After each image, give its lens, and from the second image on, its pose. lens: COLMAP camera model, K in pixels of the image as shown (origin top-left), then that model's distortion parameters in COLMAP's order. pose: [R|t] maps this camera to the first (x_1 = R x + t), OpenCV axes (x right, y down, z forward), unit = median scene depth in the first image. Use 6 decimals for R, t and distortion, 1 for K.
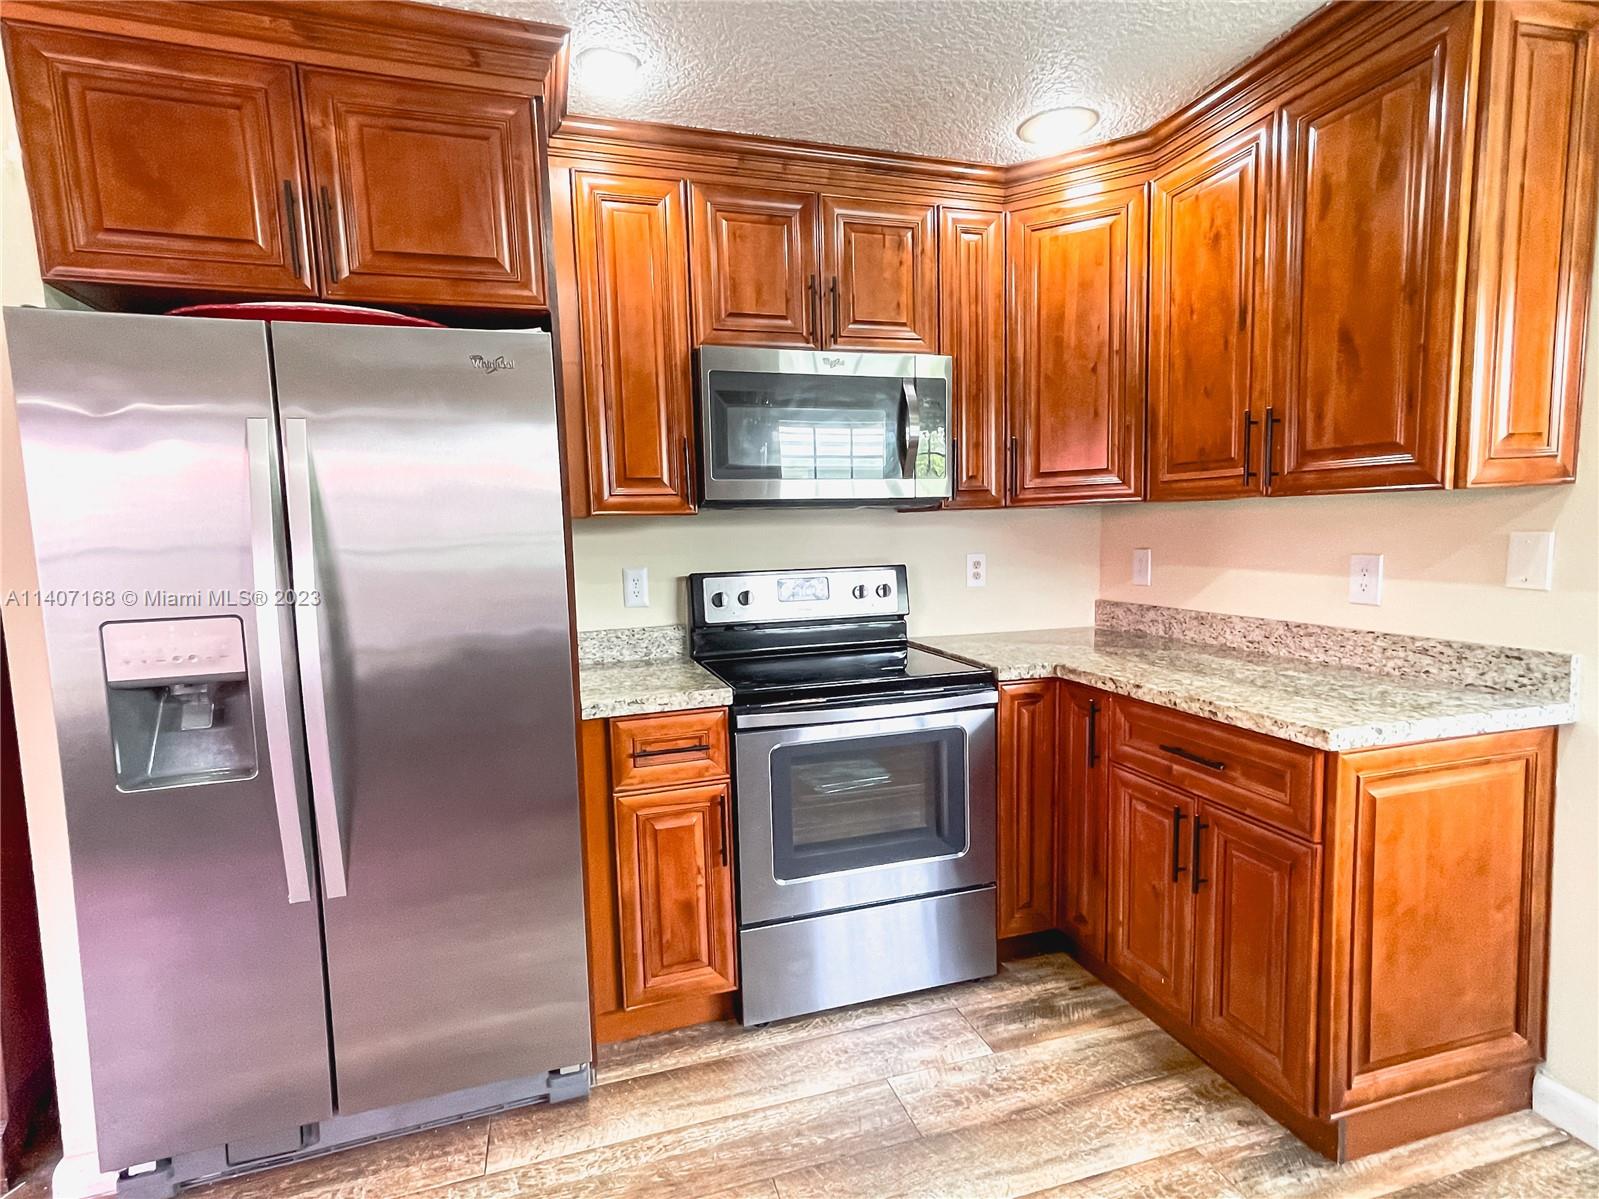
lens RADIAL K [[817.9, 0, 799.5], [0, 817.9, 599.5], [0, 0, 1]] dist [0.025539, 0.000387]
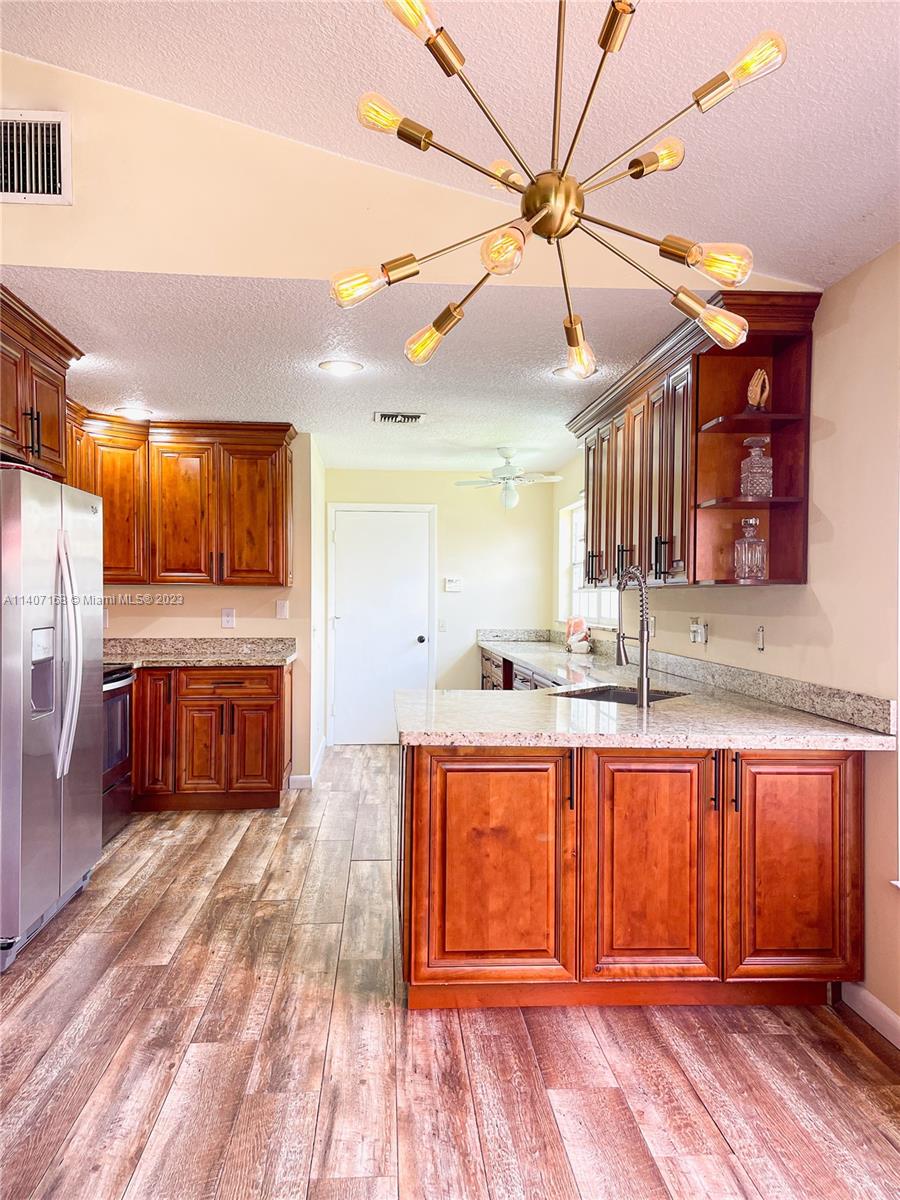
lens RADIAL K [[901.7, 0, 450.0], [0, 901.7, 600.0], [0, 0, 1]] dist [0.000643, -0.000054]
pose [[0.209035, 0.021371, 0.977675, -1.985096], [0.081094, 0.995939, -0.039109, 0.087815], [-0.974540, 0.087459, 0.206453, -0.278467]]
